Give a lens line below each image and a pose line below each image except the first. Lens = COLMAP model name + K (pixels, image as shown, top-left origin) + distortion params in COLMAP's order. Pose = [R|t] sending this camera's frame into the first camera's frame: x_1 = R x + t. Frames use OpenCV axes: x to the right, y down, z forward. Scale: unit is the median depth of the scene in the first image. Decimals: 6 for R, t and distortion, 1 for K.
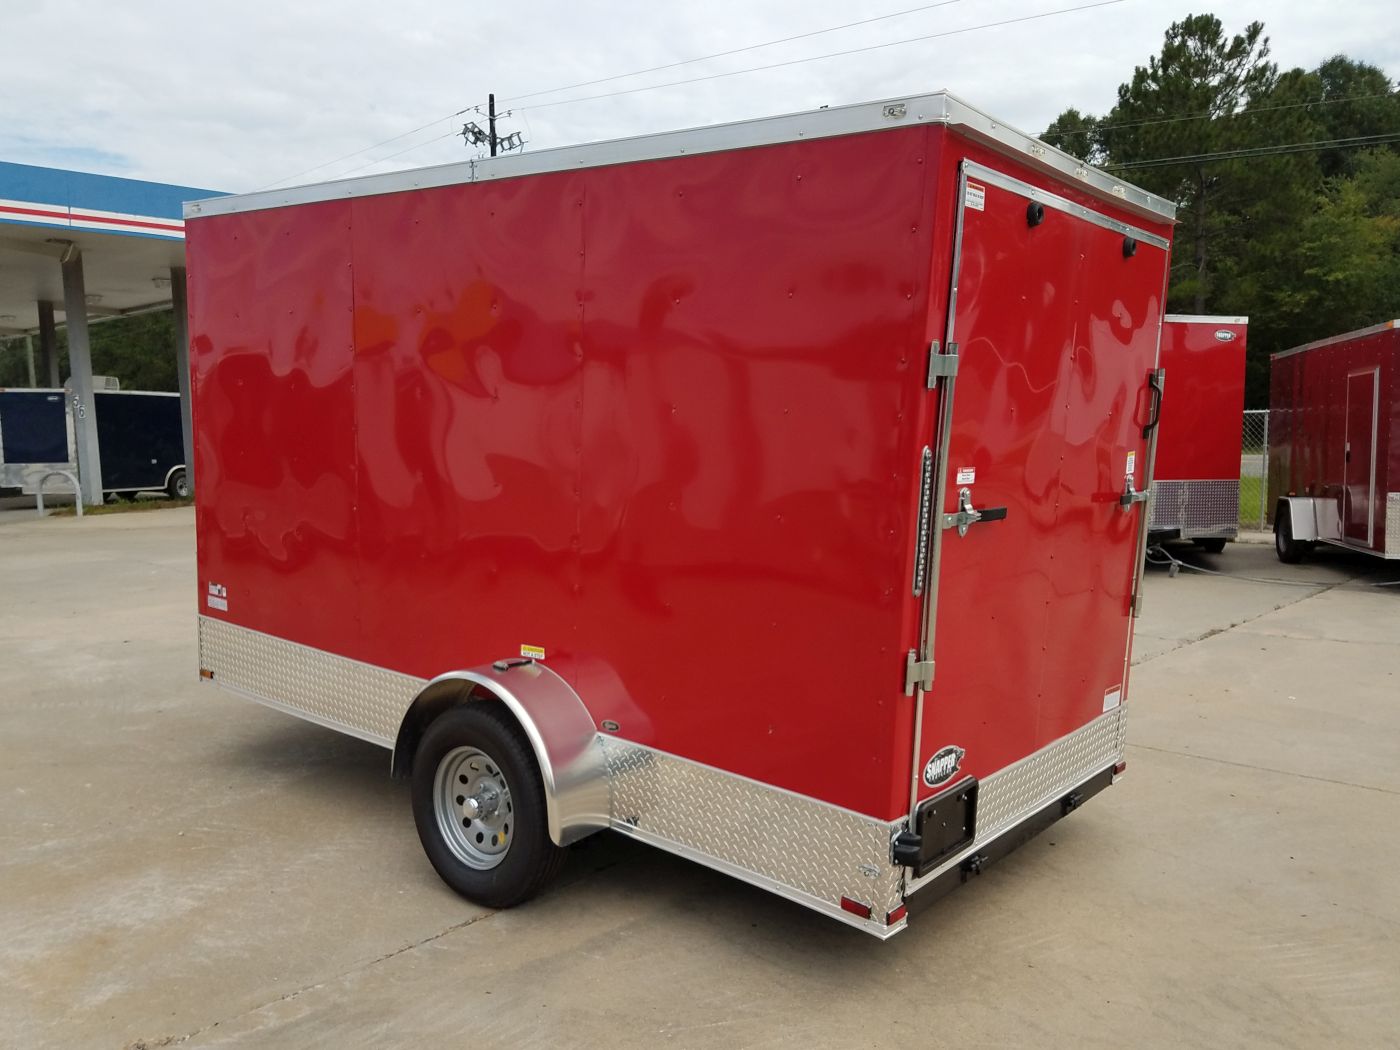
lens RADIAL K [[1118.9, 0, 698.2], [0, 1118.9, 541.3], [0, 0, 1]] dist [0.114508, -0.179272]
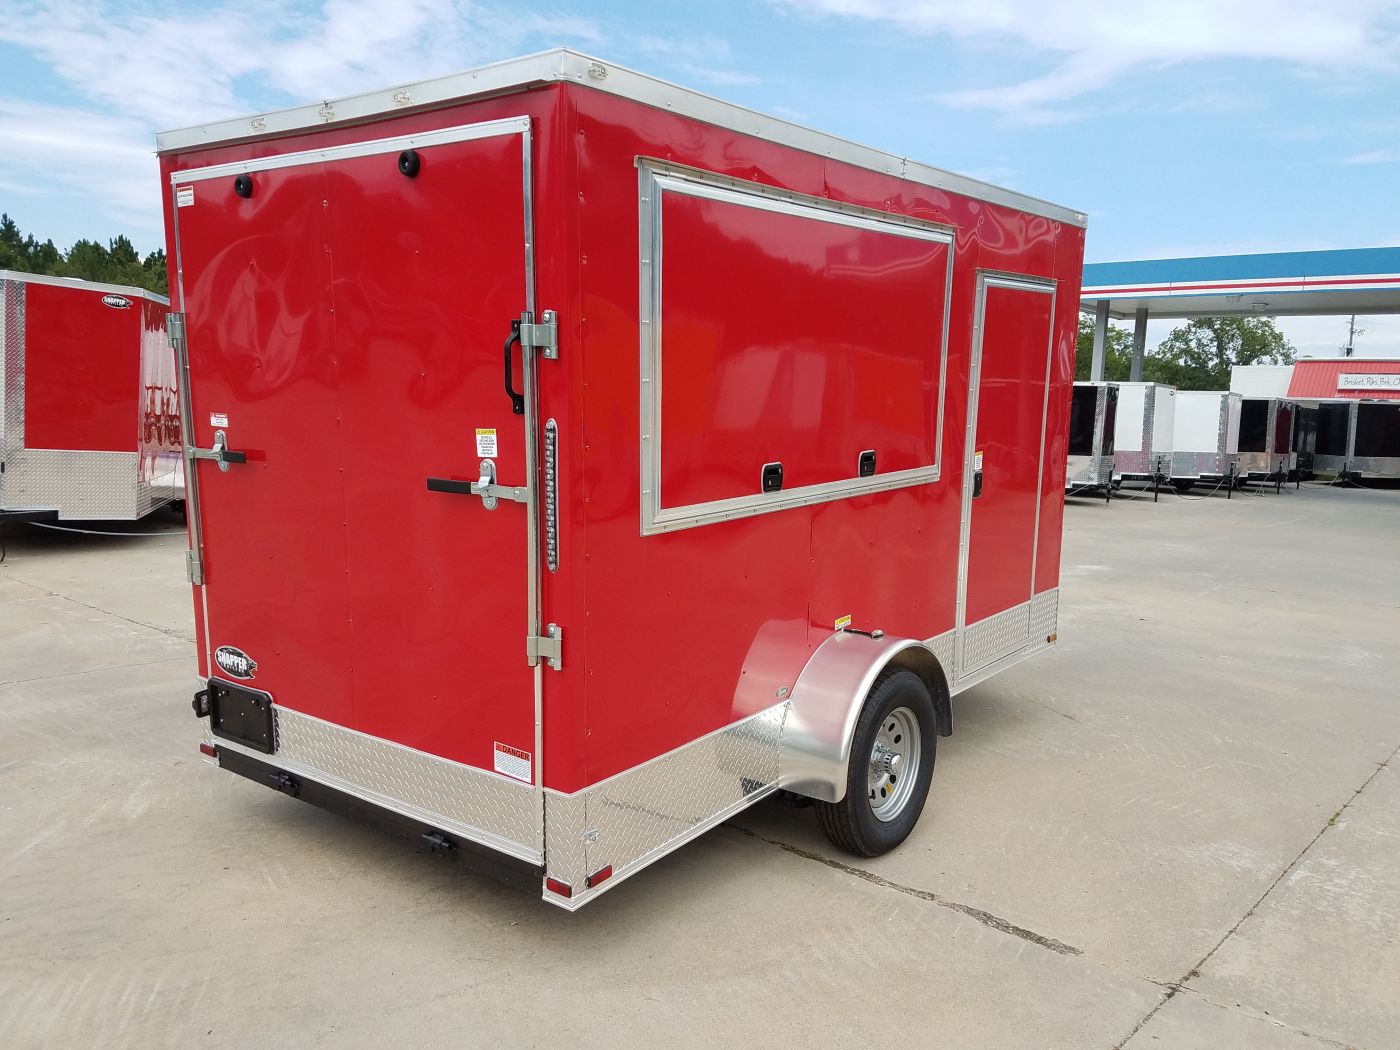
lens RADIAL K [[1118.9, 0, 698.2], [0, 1118.9, 541.3], [0, 0, 1]] dist [0.114508, -0.179272]
pose [[0.036700, 0.123025, -0.991725, 1.154366], [-0.138352, 0.983462, 0.116880, -0.112922], [0.989703, 0.132917, 0.053114, 1.140239]]
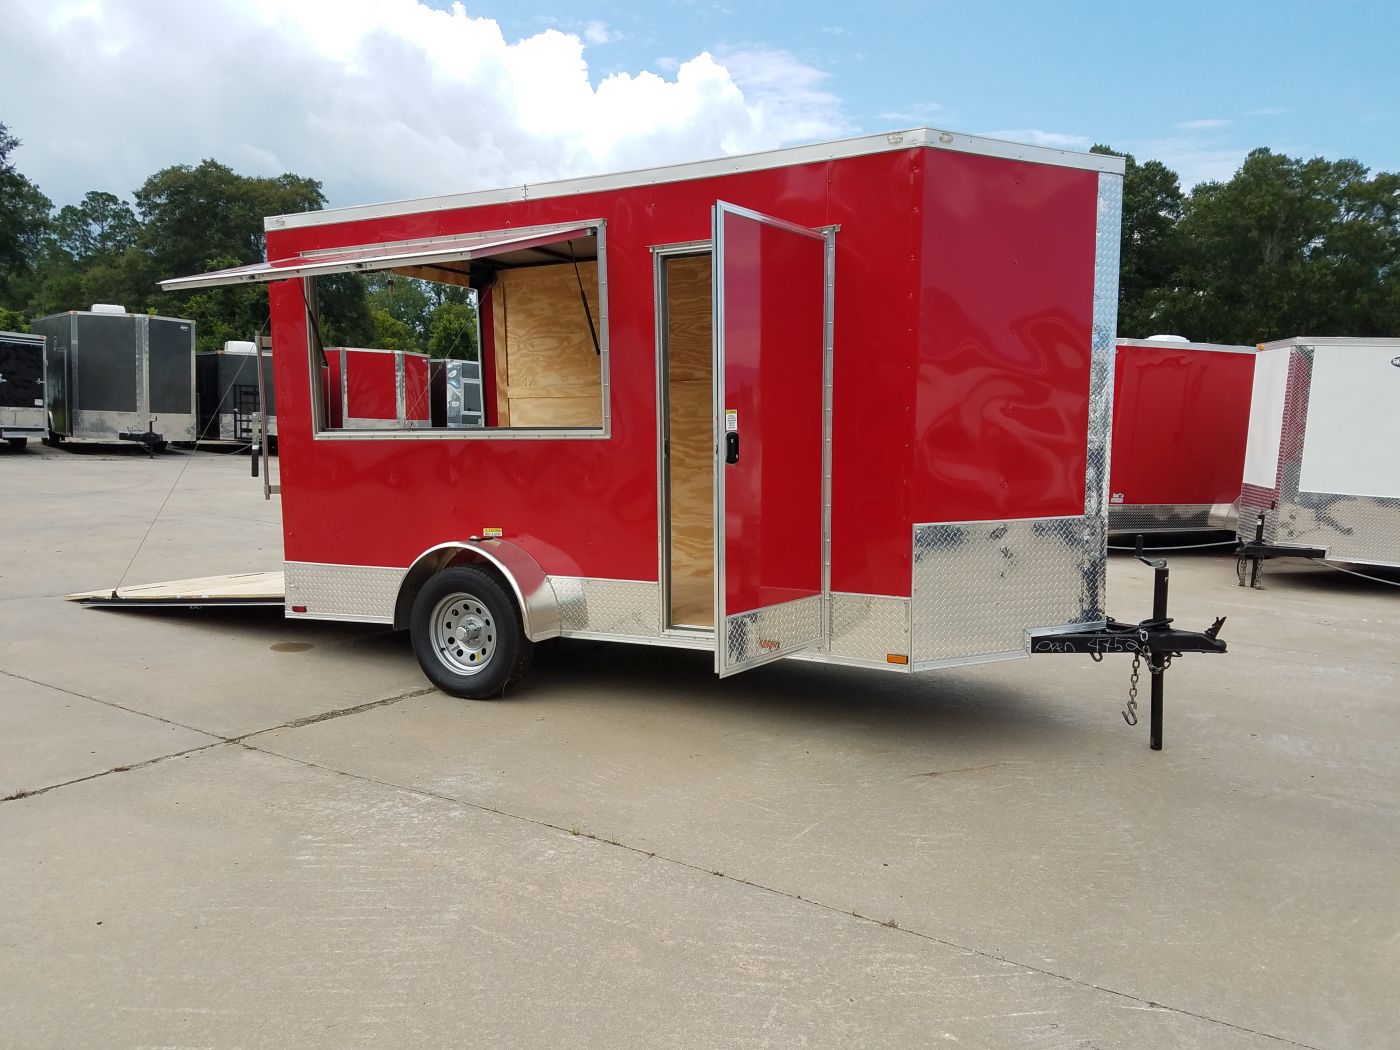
lens RADIAL K [[1092.3, 0, 719.9], [0, 1092.3, 553.1], [0, 0, 1]] dist [0.205334, -0.338889]
pose [[-0.978382, -0.009483, -0.206589, 0.147233], [-0.054841, 0.975081, 0.214963, -0.228475], [0.199403, 0.221646, -0.954522, 2.746385]]
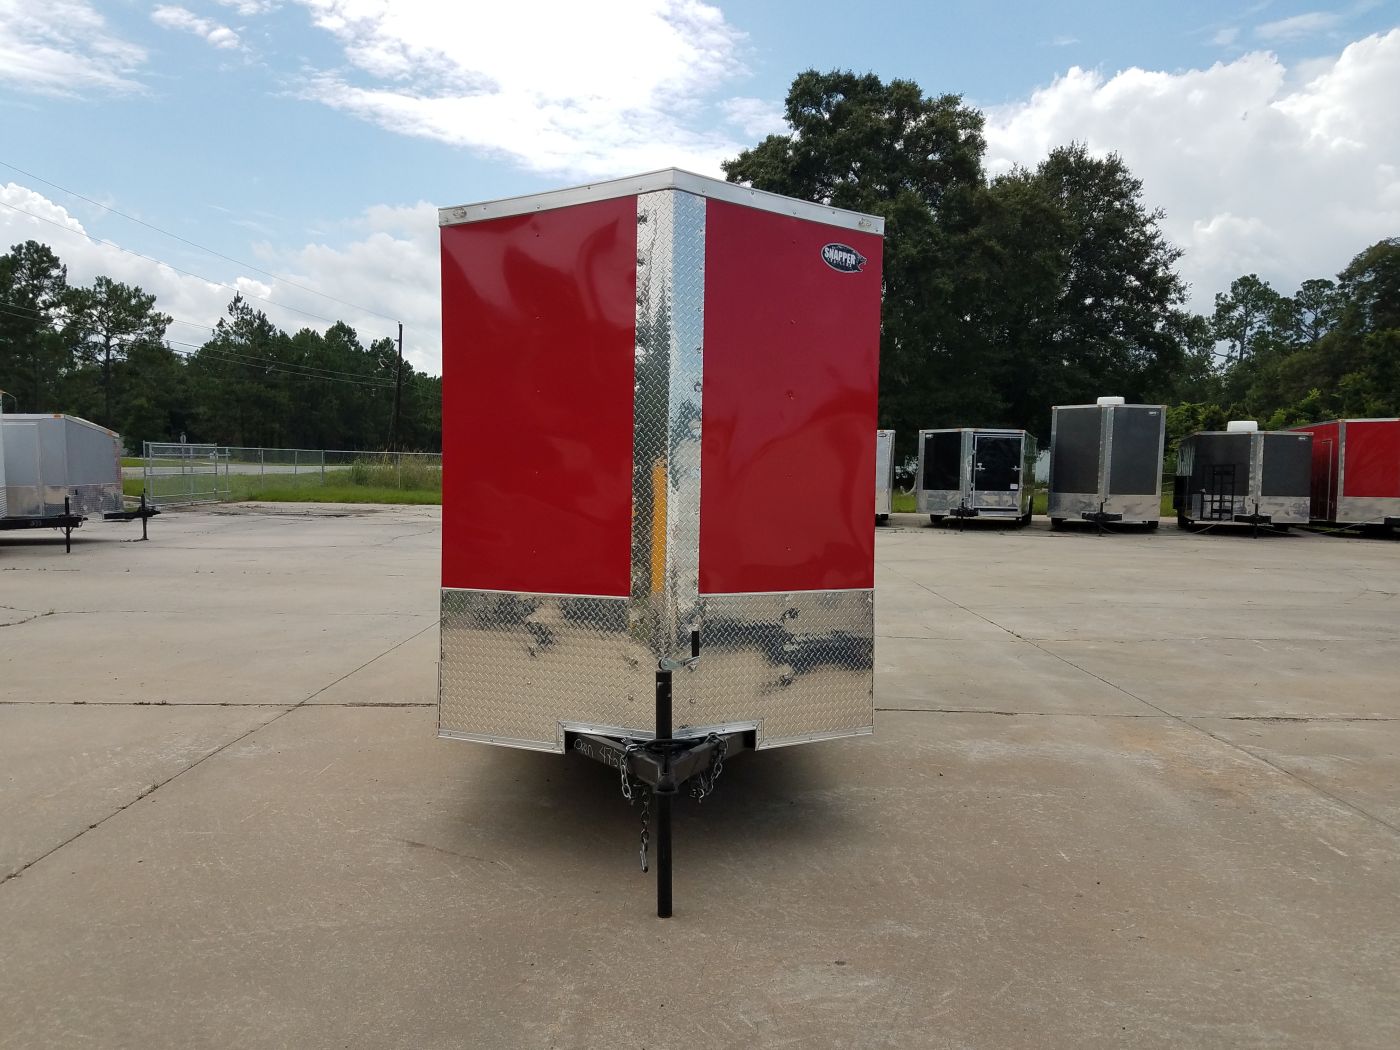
lens RADIAL K [[1097.4, 0, 700.0], [0, 1097.4, 525.0], [0, 0, 1]] dist [0.210951, -0.364554]
pose [[-0.677184, -0.044058, 0.734494, -1.325113], [0.060027, 0.991571, 0.114822, -0.204395], [-0.733361, 0.121845, -0.668831, 2.253670]]
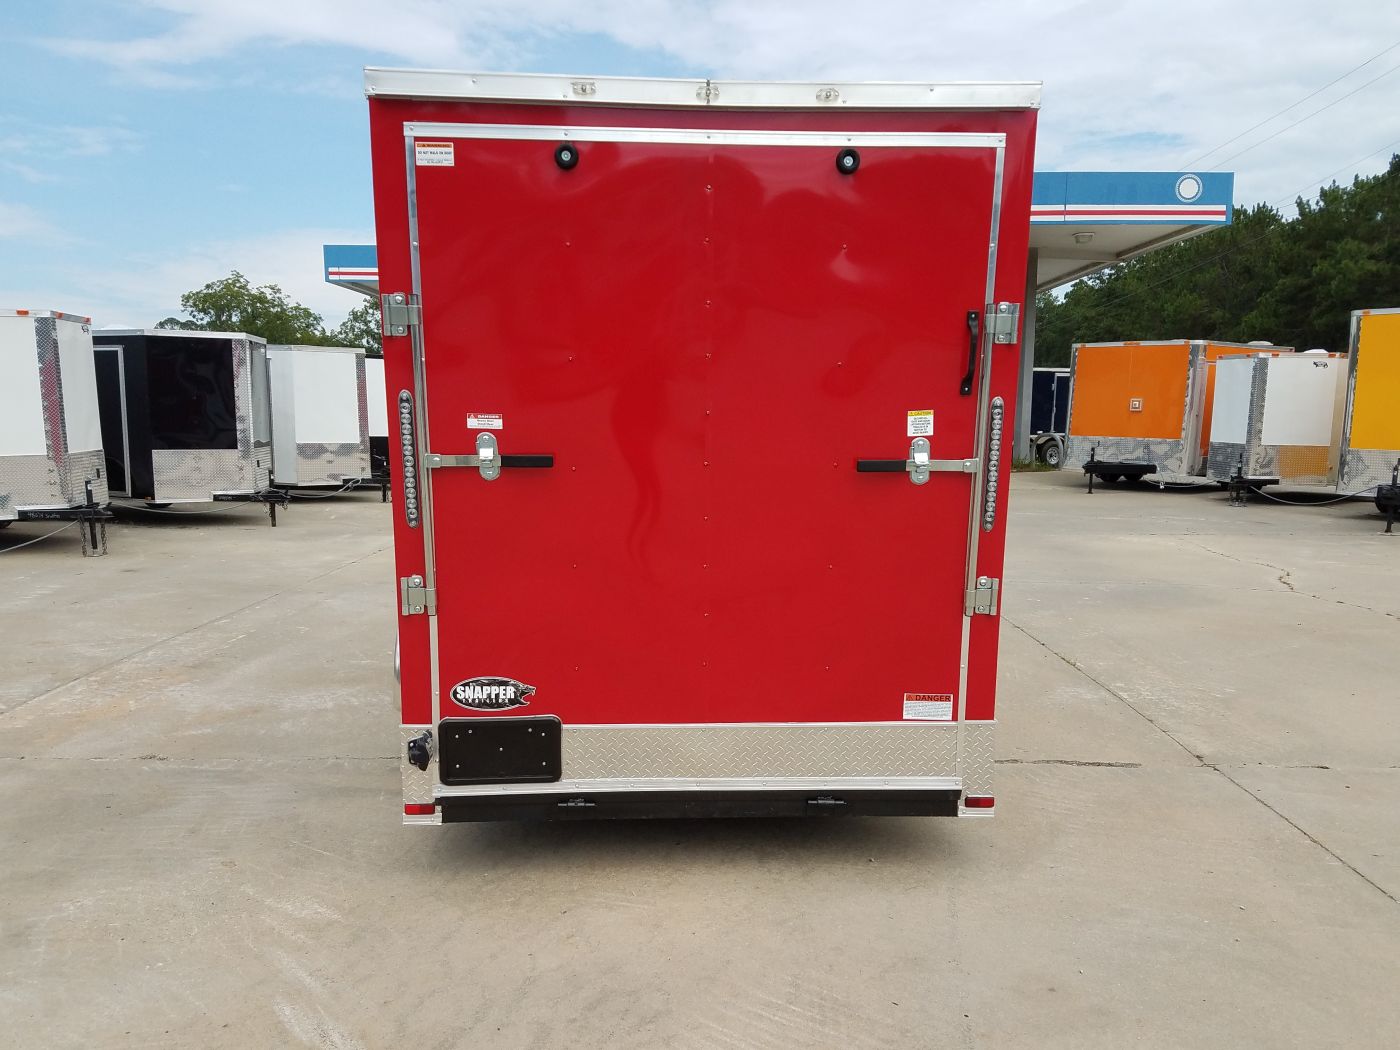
lens RADIAL K [[1114.2, 0, 703.2], [0, 1114.2, 551.8], [0, 0, 1]] dist [0.145033, -0.229710]
pose [[0.671609, 0.101358, -0.733940, 0.905511], [-0.078455, 0.994758, 0.065585, -0.016660], [0.736741, 0.013534, 0.676040, 0.346248]]
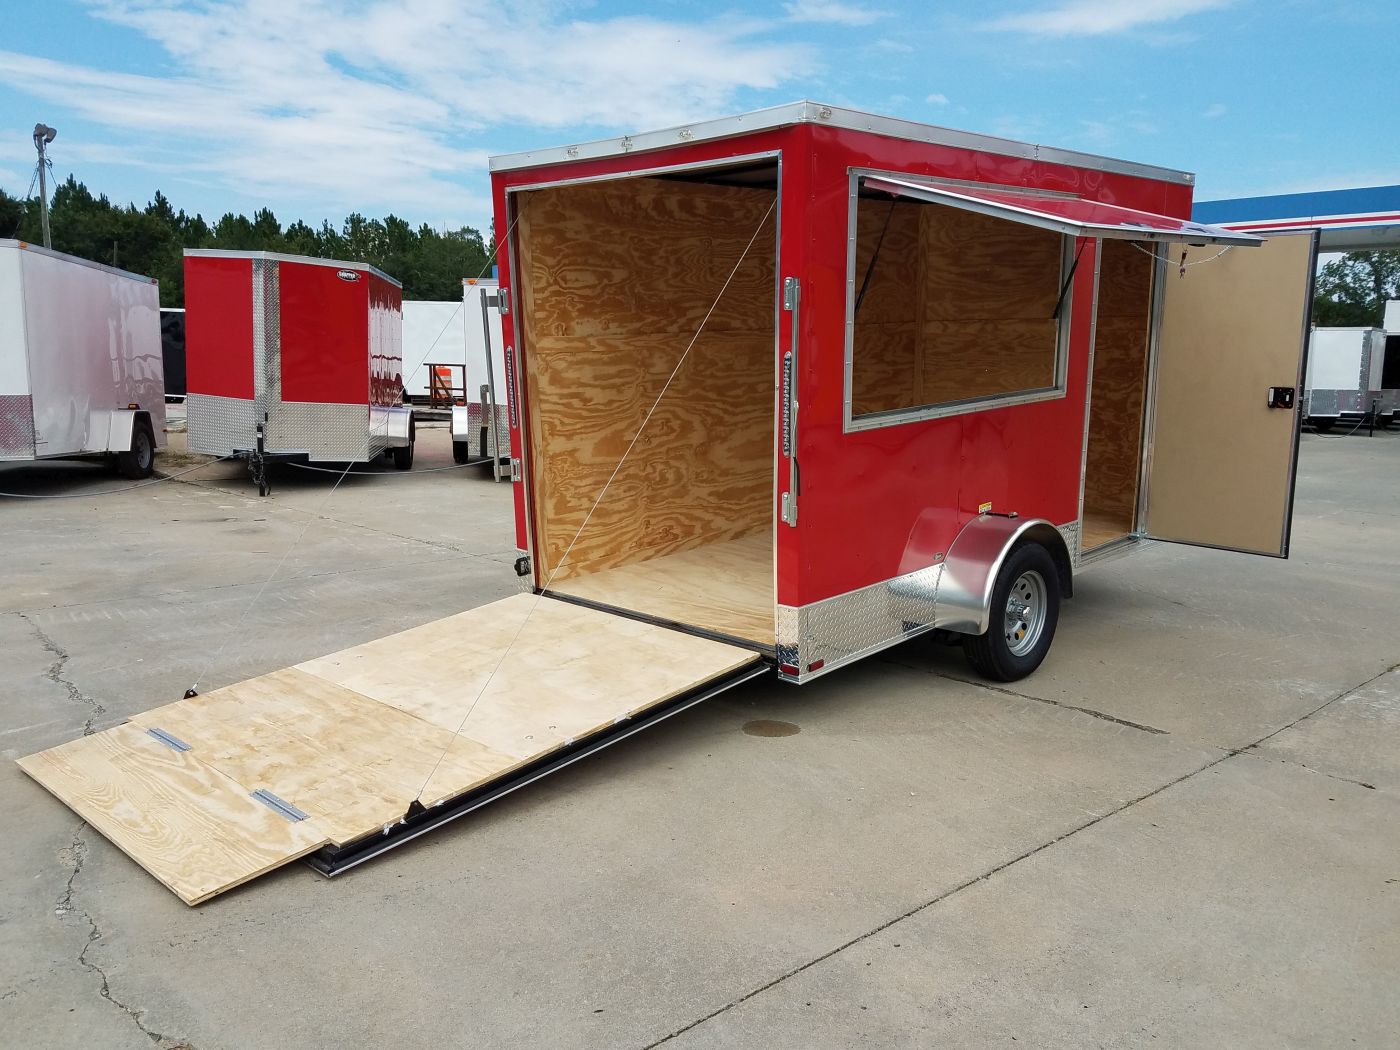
lens RADIAL K [[1110.0, 0, 675.5], [0, 1110.0, 552.4], [0, 0, 1]] dist [0.159634, -0.250820]
pose [[-0.083304, 0.171801, -0.981603, 1.518538], [-0.113645, 0.976963, 0.180633, -0.086083], [0.990023, 0.126601, -0.061861, 1.056304]]
